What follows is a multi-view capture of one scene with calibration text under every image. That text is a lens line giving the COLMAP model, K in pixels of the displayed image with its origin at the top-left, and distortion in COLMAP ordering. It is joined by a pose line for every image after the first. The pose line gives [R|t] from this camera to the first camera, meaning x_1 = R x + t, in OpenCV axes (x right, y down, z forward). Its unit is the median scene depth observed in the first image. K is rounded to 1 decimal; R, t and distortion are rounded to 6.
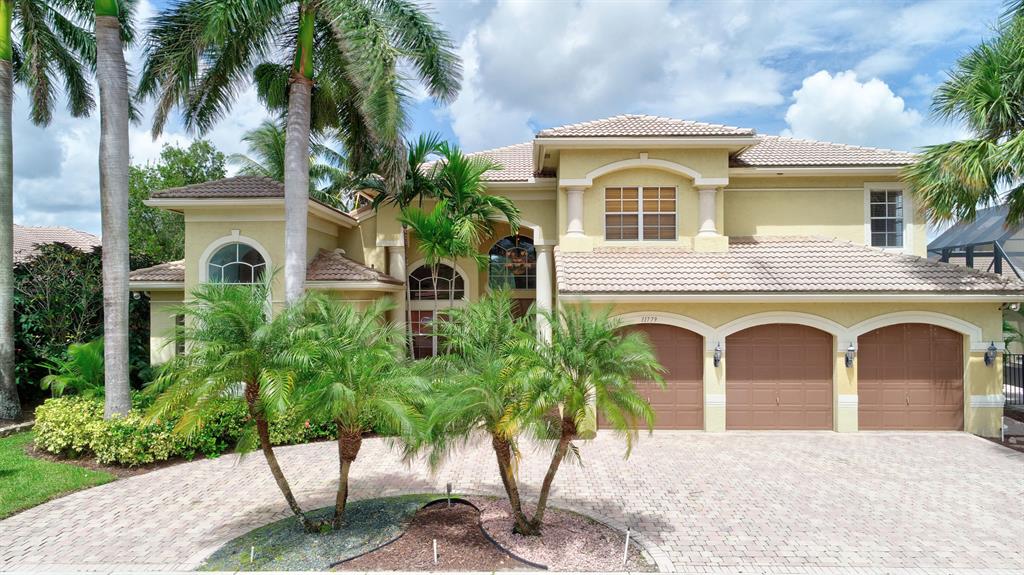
lens RADIAL K [[671.4, 0, 511.0], [0, 671.4, 293.6], [0, 0, 1]] dist [-0.002040, -0.000750]
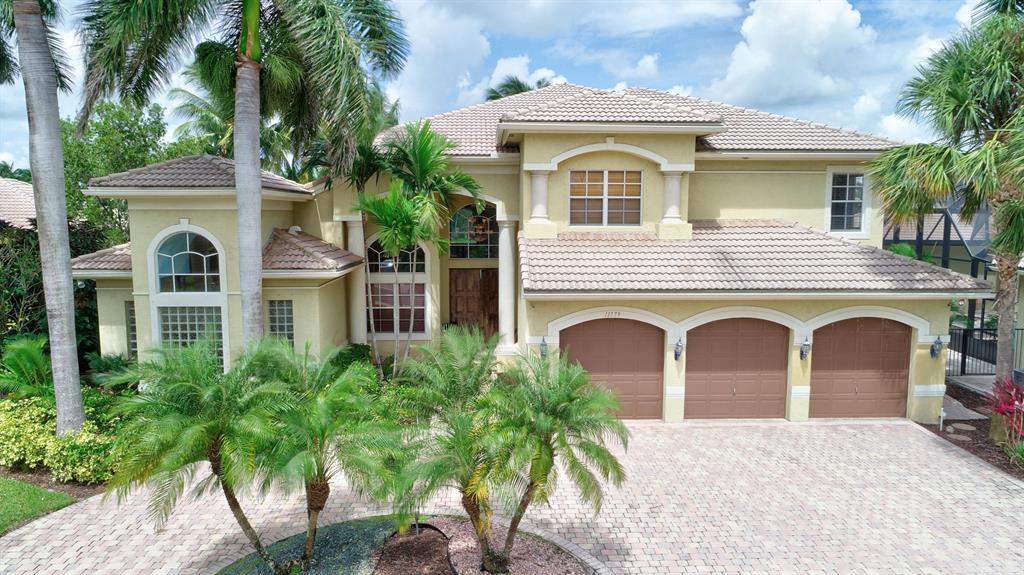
lens RADIAL K [[671.4, 0, 509.4], [0, 671.4, 291.3], [0, 0, 1]] dist [-0.002040, -0.000750]
pose [[0.998127, -0.003955, 0.061052, -0.009489], [-0.003493, 0.992598, 0.121397, -0.117984], [-0.061080, -0.121382, 0.990725, 0.019379]]
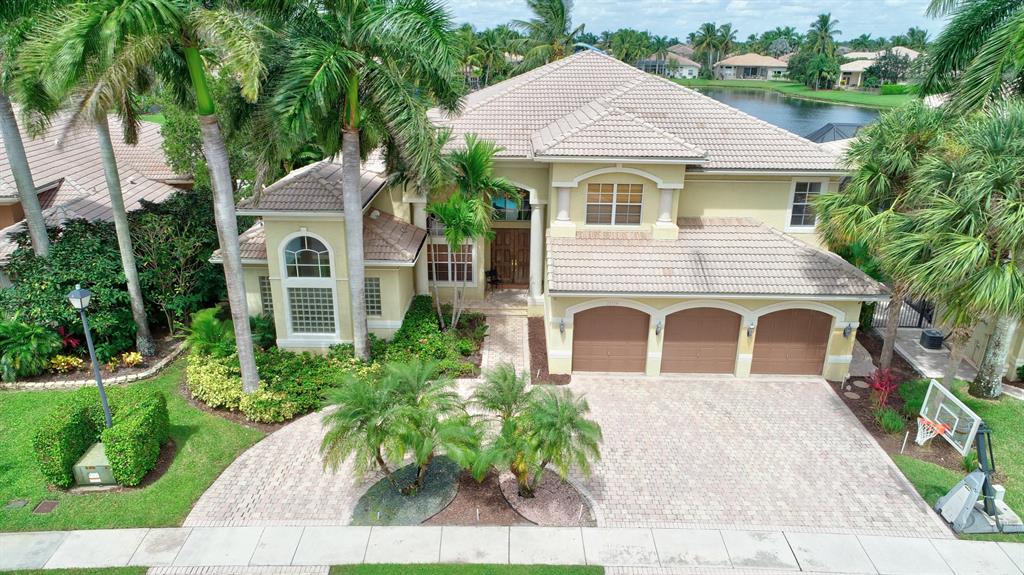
lens RADIAL K [[671.4, 0, 511.7], [0, 671.4, 285.6], [0, 0, 1]] dist [-0.002040, -0.000750]
pose [[0.999700, 0.005341, 0.023905, -0.037775], [-0.013349, 0.937074, 0.348875, -0.483856], [-0.020538, -0.349089, 0.936864, -0.292688]]
